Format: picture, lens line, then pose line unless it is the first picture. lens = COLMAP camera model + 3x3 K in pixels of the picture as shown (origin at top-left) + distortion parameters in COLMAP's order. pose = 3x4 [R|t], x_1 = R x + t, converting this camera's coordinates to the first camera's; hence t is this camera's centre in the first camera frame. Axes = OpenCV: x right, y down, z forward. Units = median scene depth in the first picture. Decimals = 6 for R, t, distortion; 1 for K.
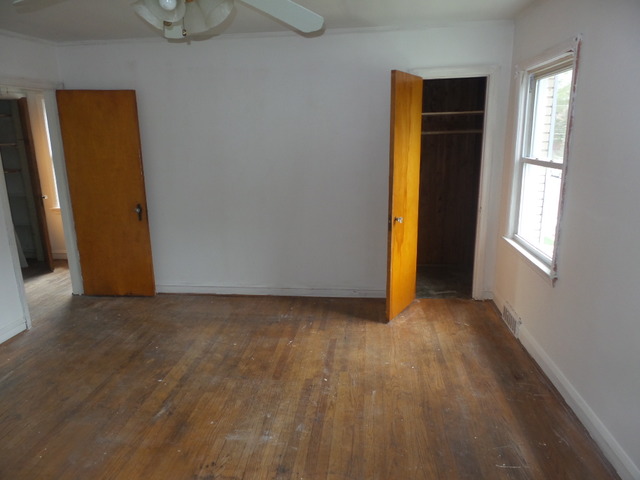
lens RADIAL K [[438.2, 0, 321.5], [0, 438.2, 238.5], [0, 0, 1]] dist [0.003943, 0.001277]
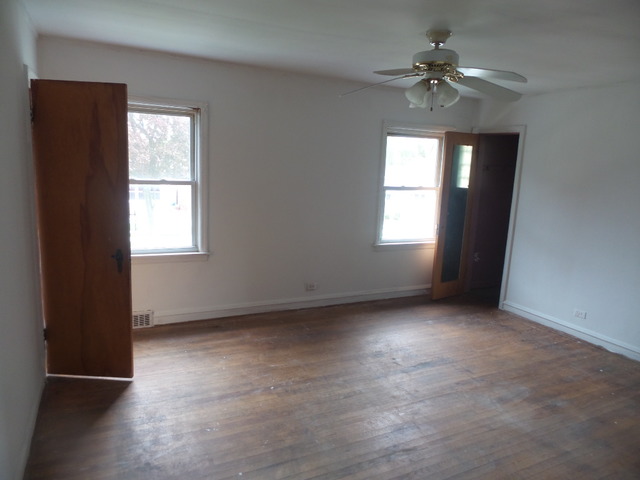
lens RADIAL K [[438.2, 0, 319.0], [0, 438.2, 241.4], [0, 0, 1]] dist [0.003943, 0.001277]
pose [[-0.547492, -0.150125, 0.823235, -0.901682], [0.146525, 0.951379, 0.270940, -0.299926], [-0.823883, 0.268962, -0.498875, 1.370654]]
